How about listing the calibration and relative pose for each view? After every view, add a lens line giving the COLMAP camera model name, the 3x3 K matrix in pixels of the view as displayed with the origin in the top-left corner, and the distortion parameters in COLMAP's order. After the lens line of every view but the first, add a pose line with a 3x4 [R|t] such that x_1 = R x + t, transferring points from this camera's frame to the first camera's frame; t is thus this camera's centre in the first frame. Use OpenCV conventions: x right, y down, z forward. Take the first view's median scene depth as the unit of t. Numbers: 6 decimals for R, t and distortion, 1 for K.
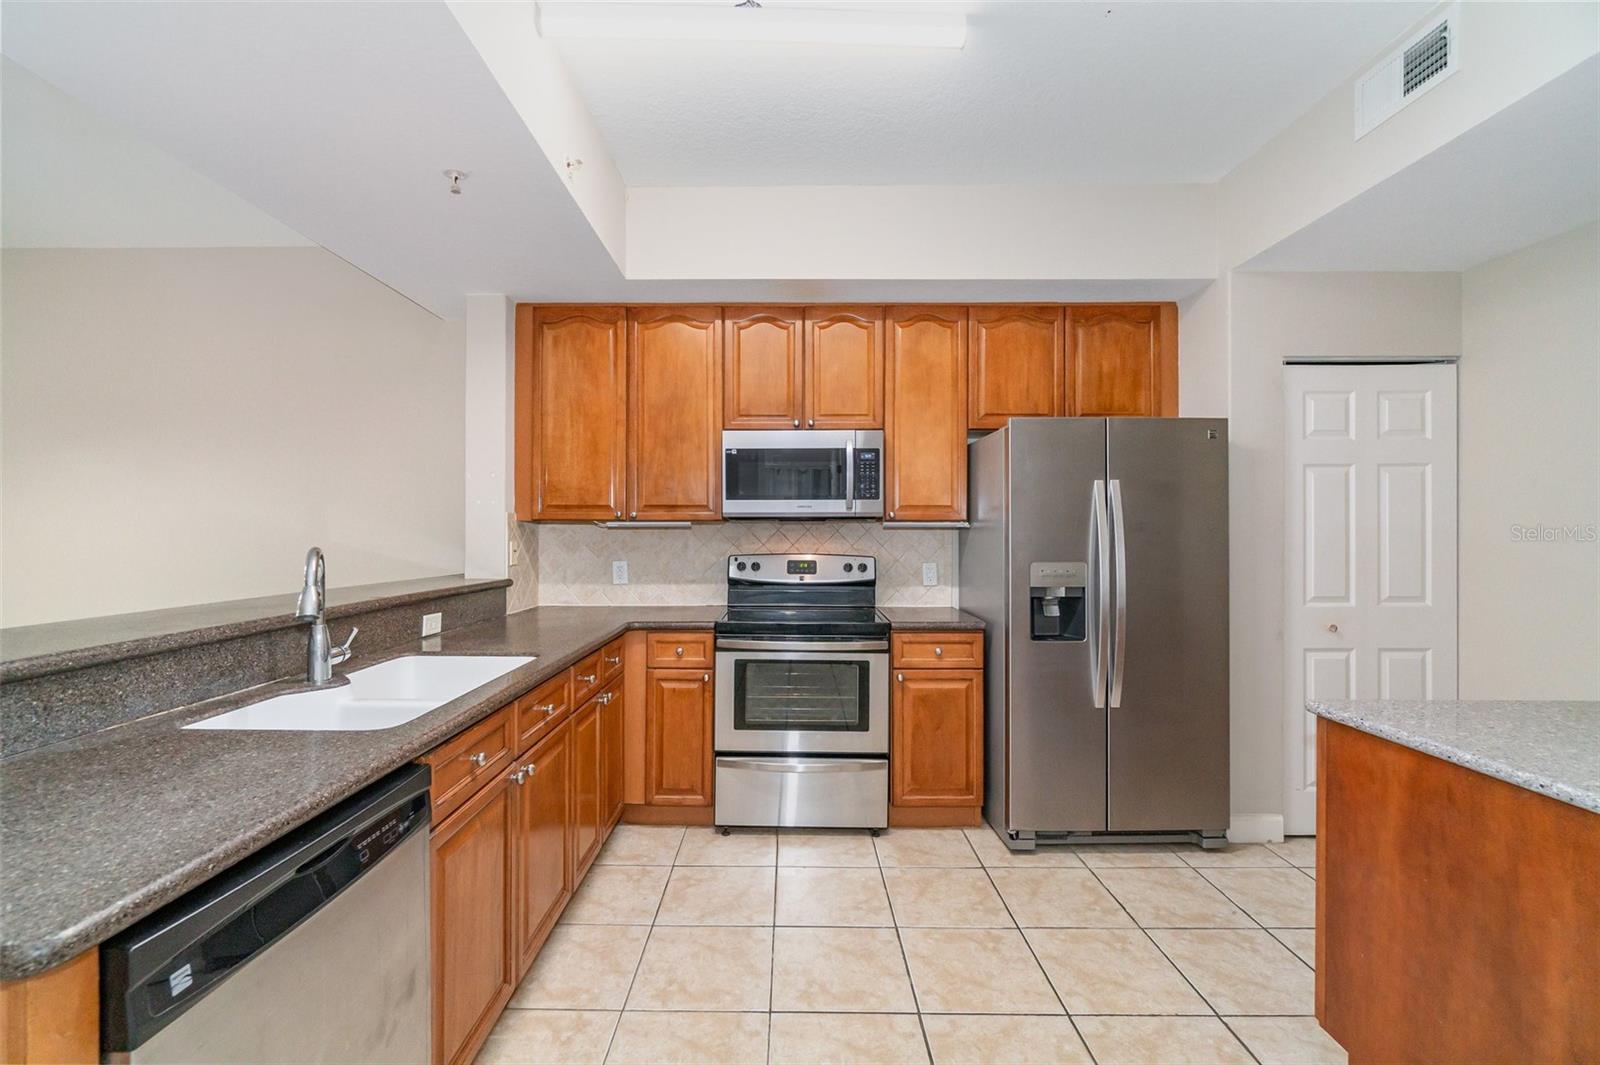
lens RADIAL K [[701.6, 0, 782.1], [0, 701.6, 529.8], [0, 0, 1]] dist [-0.002119, -0.000242]
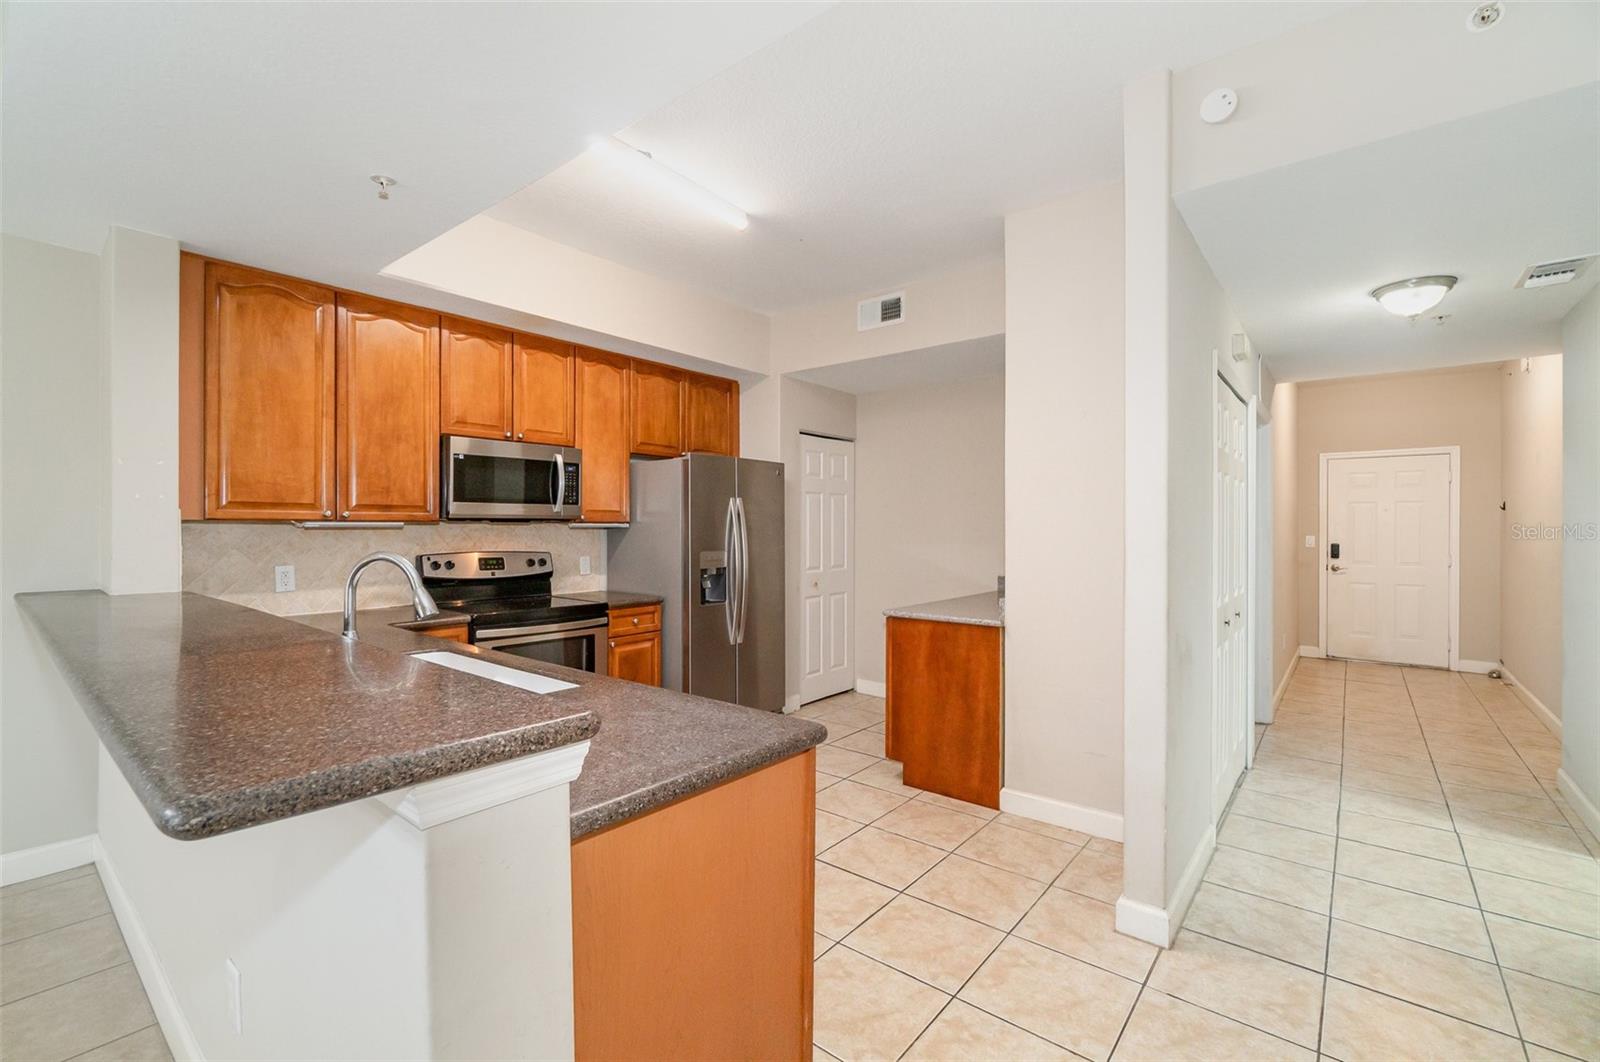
lens RADIAL K [[706.5, 0, 800.0], [0, 706.5, 531.0], [0, 0, 1]] dist [-0.002864, -0.000252]
pose [[0.612868, -0.004310, 0.790173, -0.585641], [-0.001763, 0.999975, 0.006821, -0.006886], [-0.790183, -0.005573, 0.612846, -0.062021]]
